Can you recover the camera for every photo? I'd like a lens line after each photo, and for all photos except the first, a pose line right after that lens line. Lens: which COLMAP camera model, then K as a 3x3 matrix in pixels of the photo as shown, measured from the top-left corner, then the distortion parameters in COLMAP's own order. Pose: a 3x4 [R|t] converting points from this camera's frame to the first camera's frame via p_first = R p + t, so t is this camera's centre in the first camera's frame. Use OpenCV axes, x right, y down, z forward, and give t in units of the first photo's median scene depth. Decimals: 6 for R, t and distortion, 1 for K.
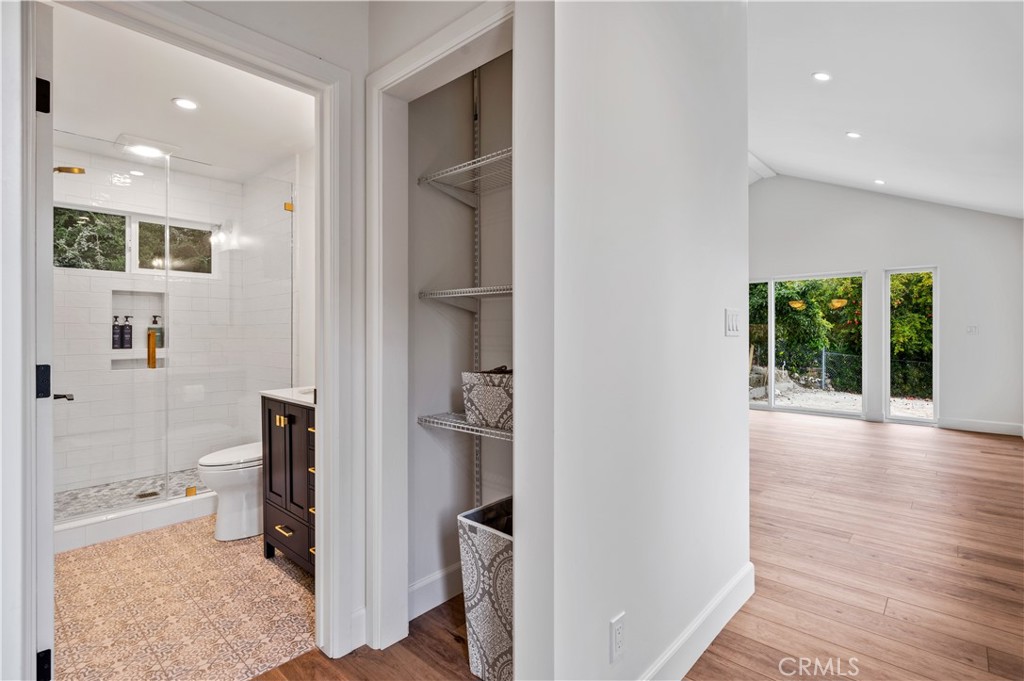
lens RADIAL K [[503.7, 0, 518.4], [0, 503.7, 334.9], [0, 0, 1]] dist [-0.000590, 0.001367]
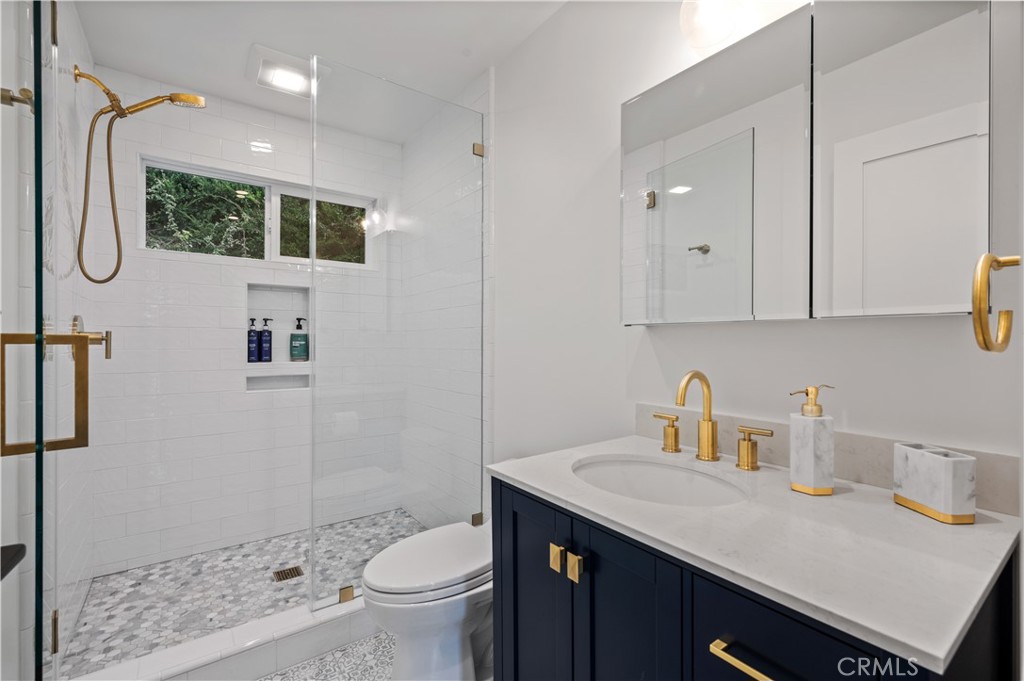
lens RADIAL K [[443.9, 0, 505.3], [0, 443.9, 341.4], [0, 0, 1]] dist [-0.000442, 0.000129]
pose [[0.979470, 0.000228, -0.201591, -0.286097], [-0.000644, 0.999998, -0.002000, -0.002060], [0.201590, 0.002089, 0.979468, 0.413133]]
